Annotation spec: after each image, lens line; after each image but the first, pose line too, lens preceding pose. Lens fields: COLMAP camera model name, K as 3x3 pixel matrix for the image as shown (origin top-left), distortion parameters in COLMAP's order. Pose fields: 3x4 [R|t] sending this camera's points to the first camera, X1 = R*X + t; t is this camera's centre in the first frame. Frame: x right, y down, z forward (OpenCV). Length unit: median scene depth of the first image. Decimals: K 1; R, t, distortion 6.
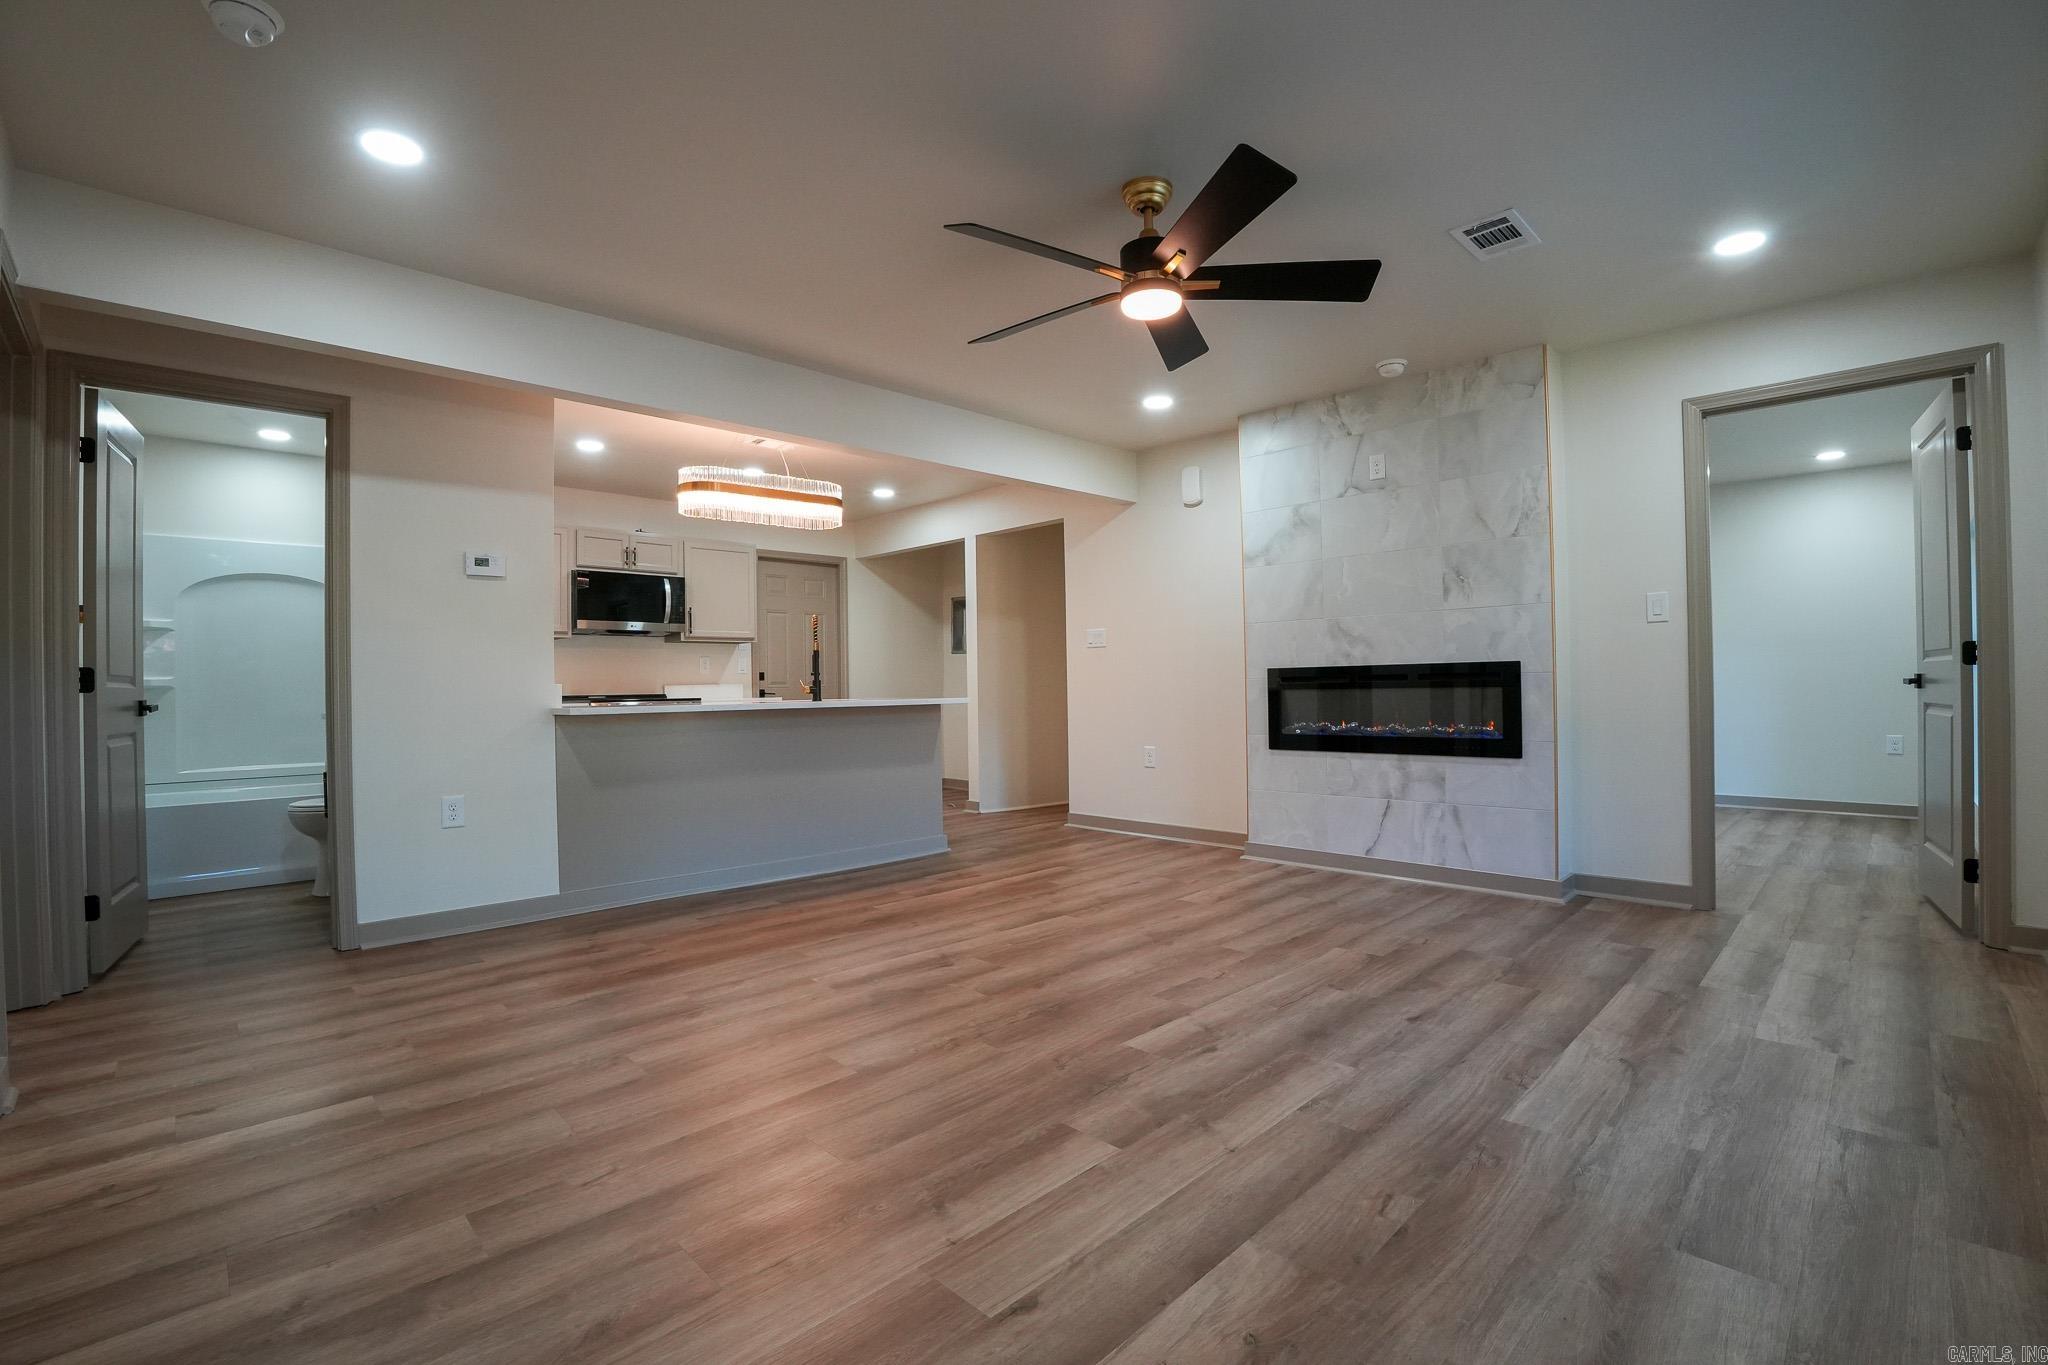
lens RADIAL K [[904.1, 0, 1024.0], [0, 904.1, 682.5], [0, 0, 1]] dist [-0.071427, 0.017924]
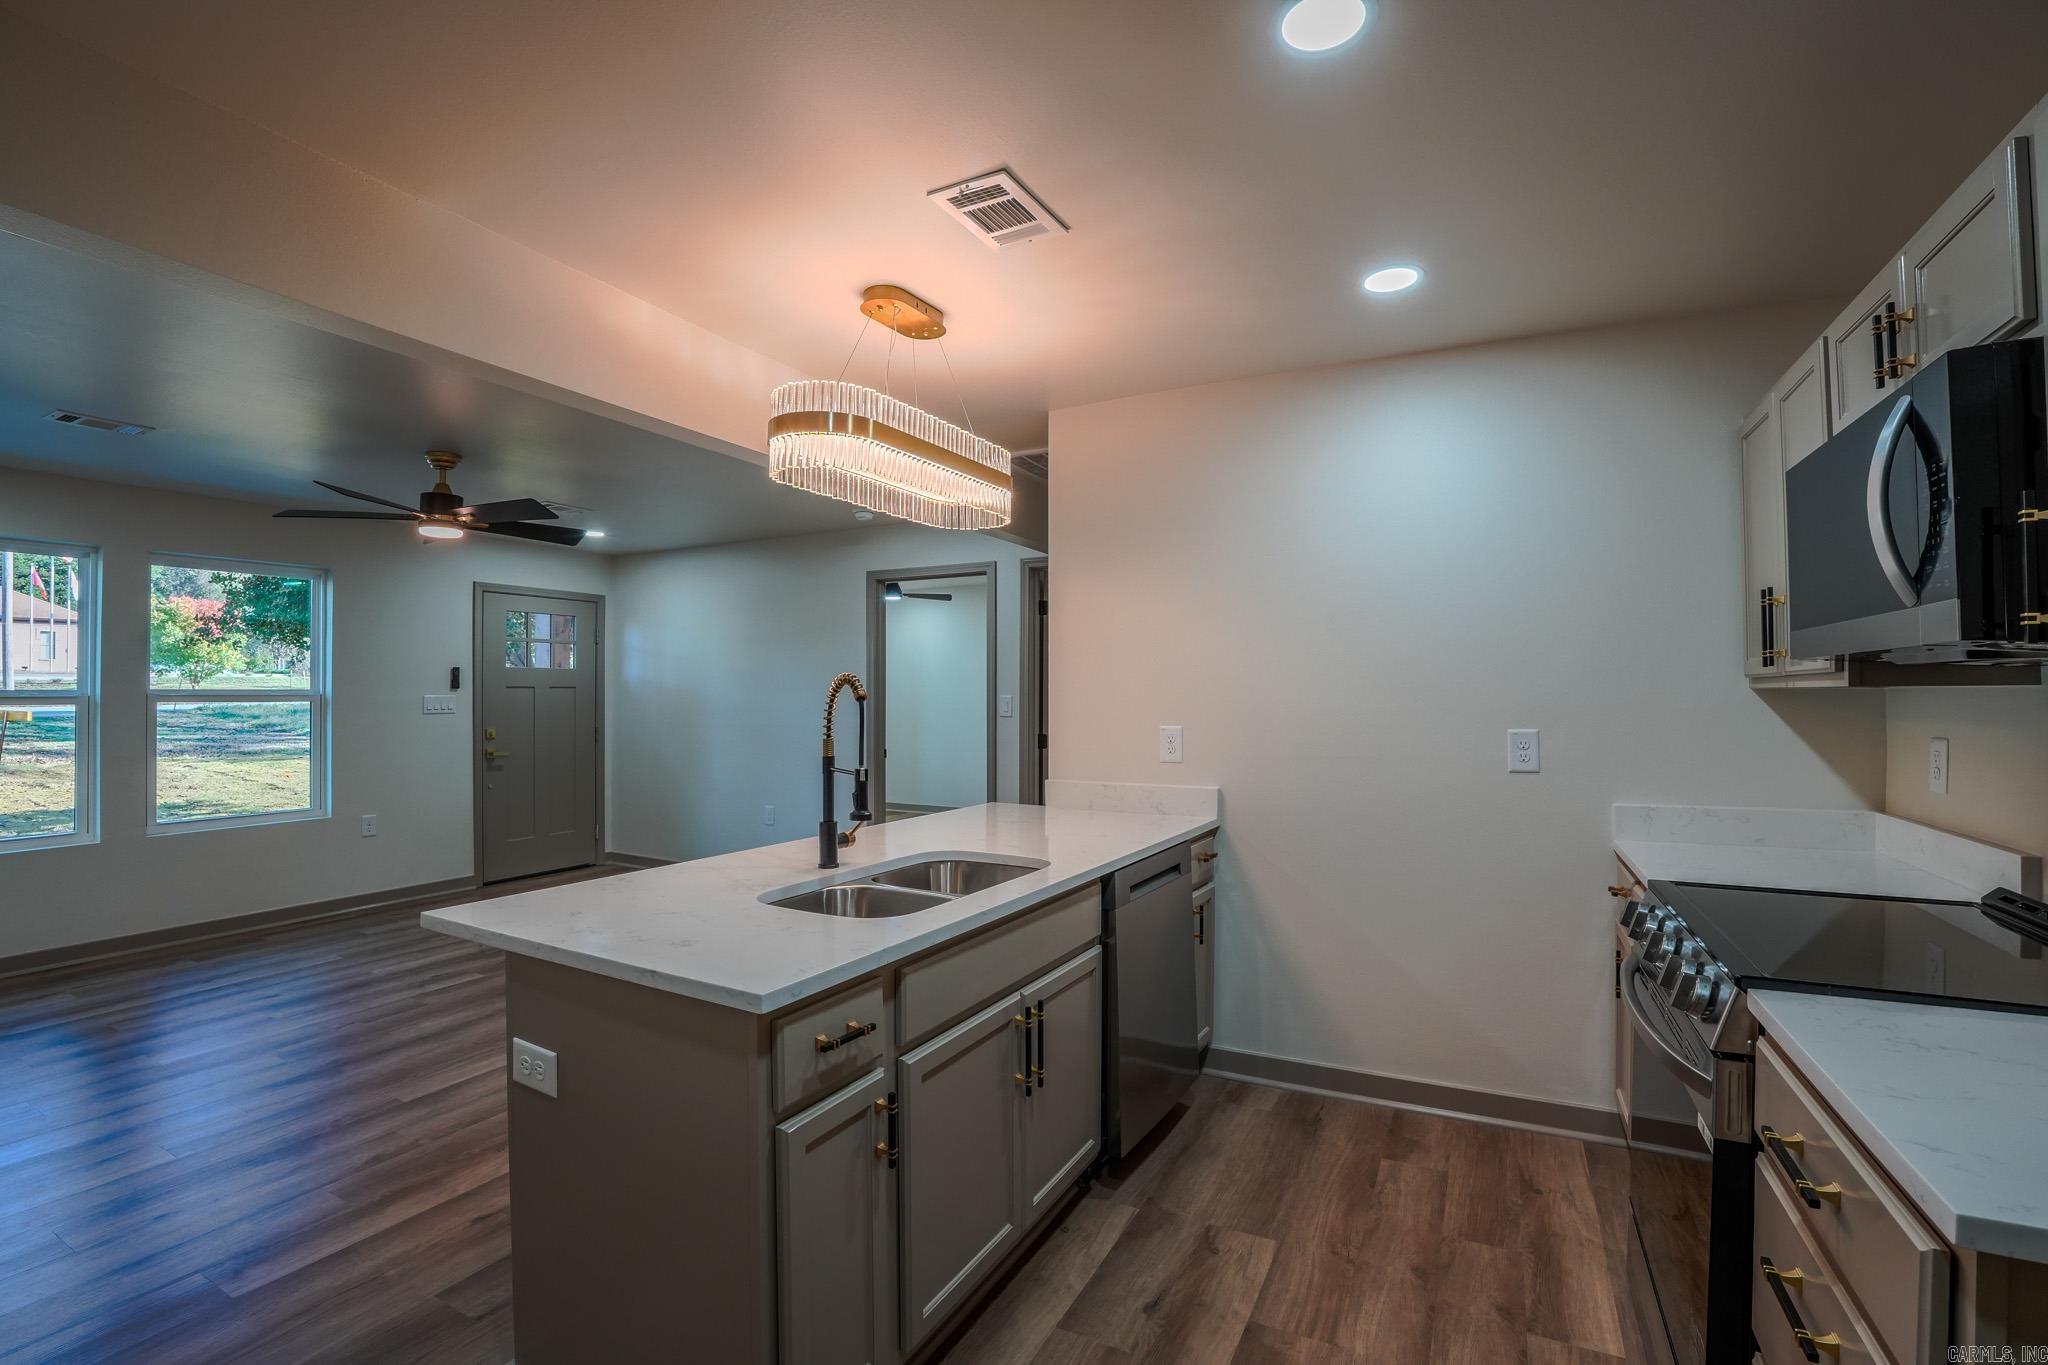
lens RADIAL K [[904.1, 0, 1024.0], [0, 904.1, 682.5], [0, 0, 1]] dist [-0.071427, 0.017924]
pose [[-0.951872, 0.012760, -0.306231, -0.219220], [0.017267, 0.999779, -0.012011, -0.077582], [0.306010, -0.016721, -0.951881, 1.732141]]
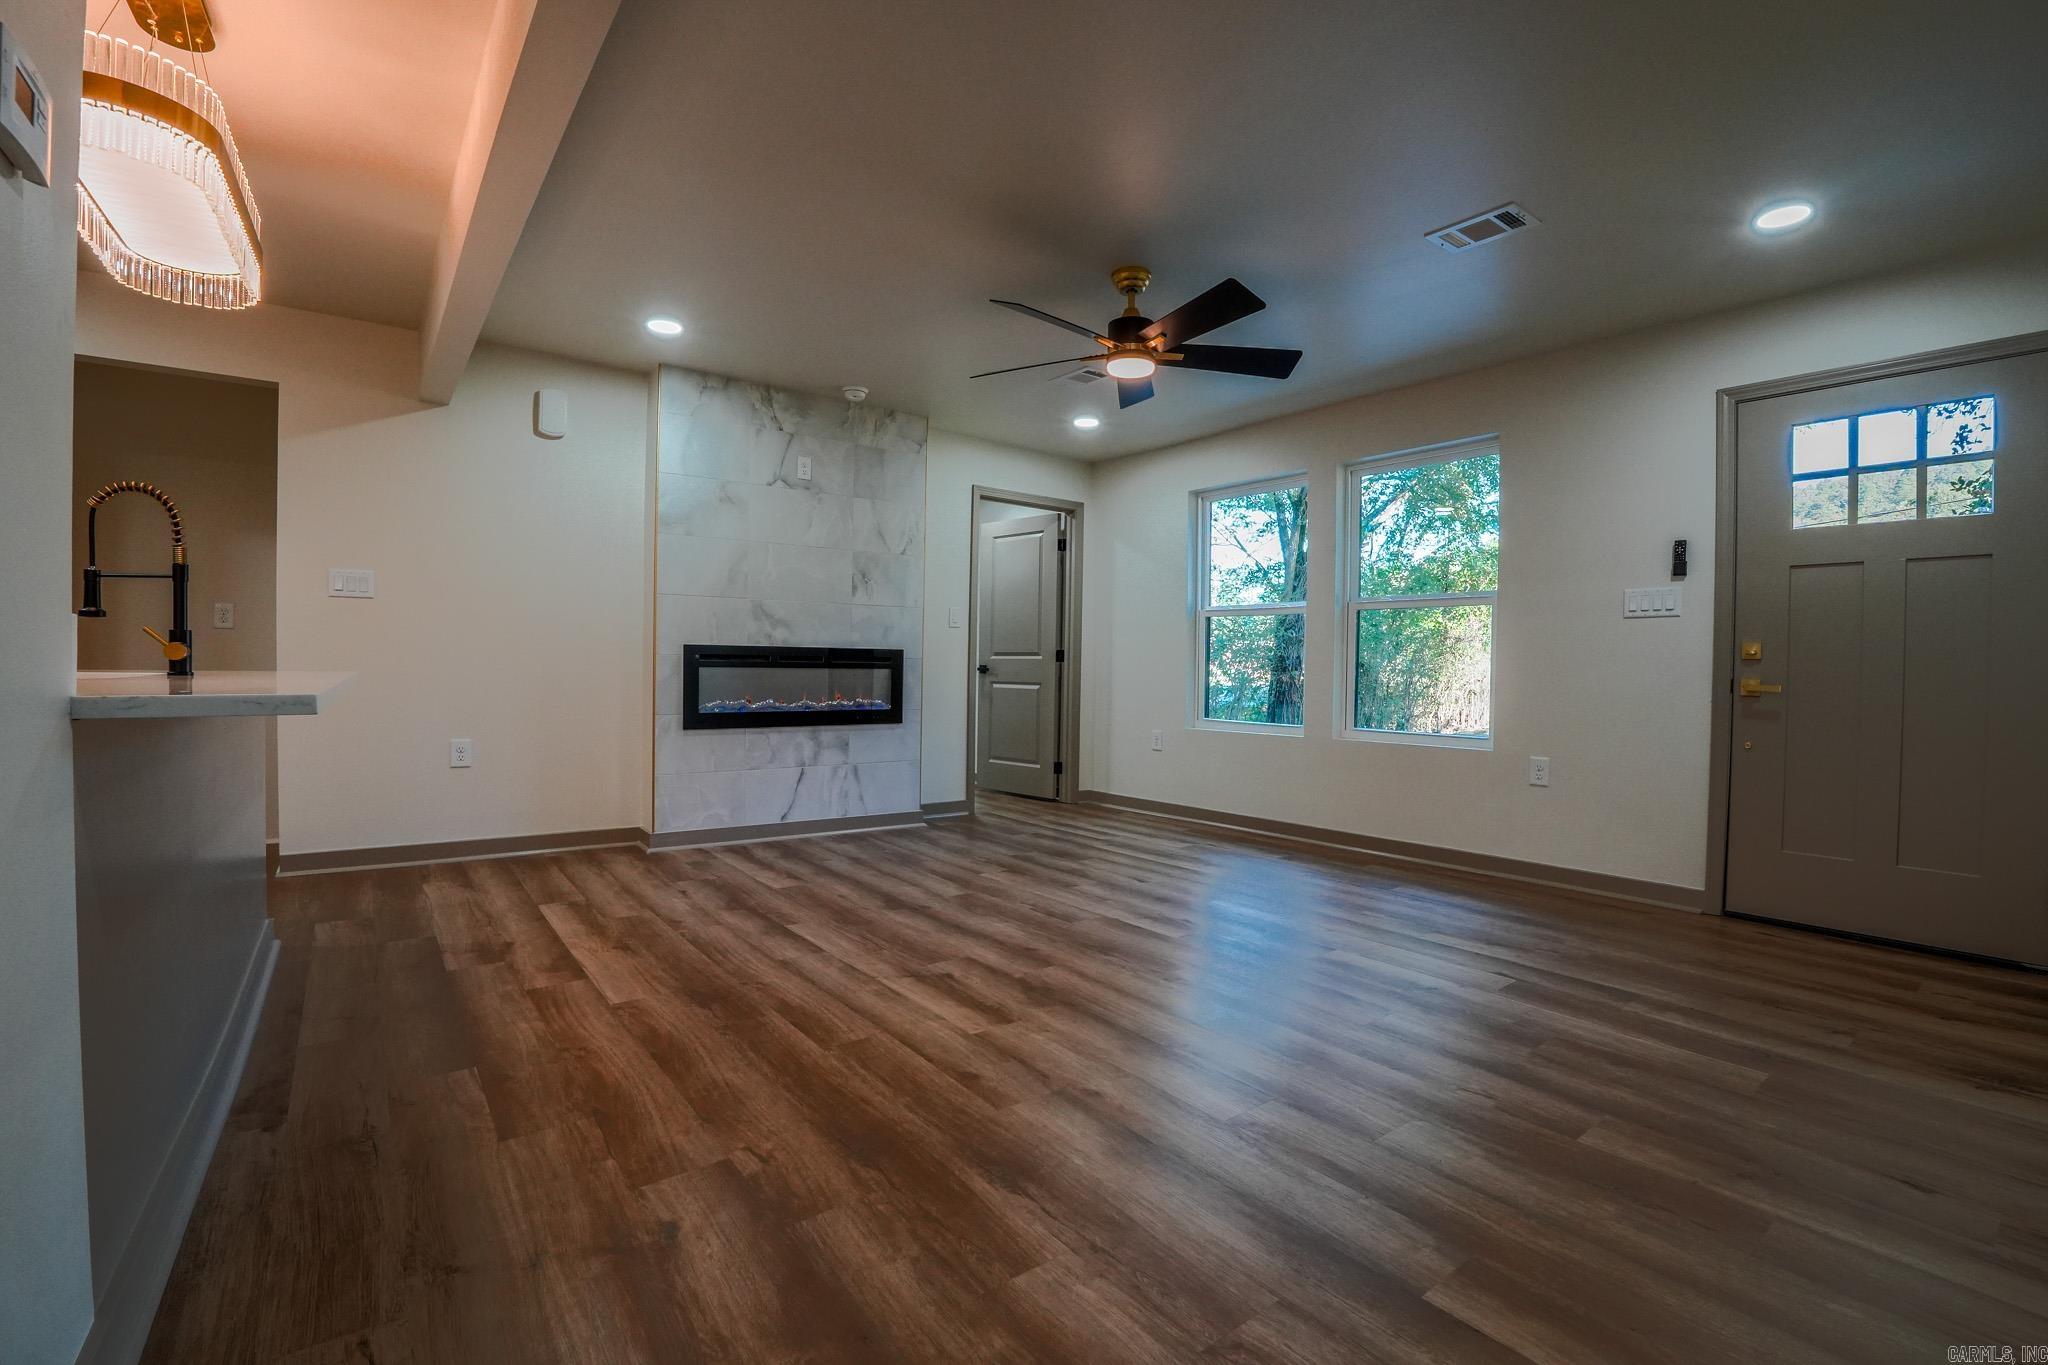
lens RADIAL K [[904.1, 0, 1024.0], [0, 904.1, 682.5], [0, 0, 1]] dist [-0.071427, 0.017924]
pose [[0.125520, -0.000449, 0.992091, -0.717179], [-0.021043, 0.999774, 0.003115, 0.016244], [-0.991868, -0.021268, 0.125482, 0.617797]]
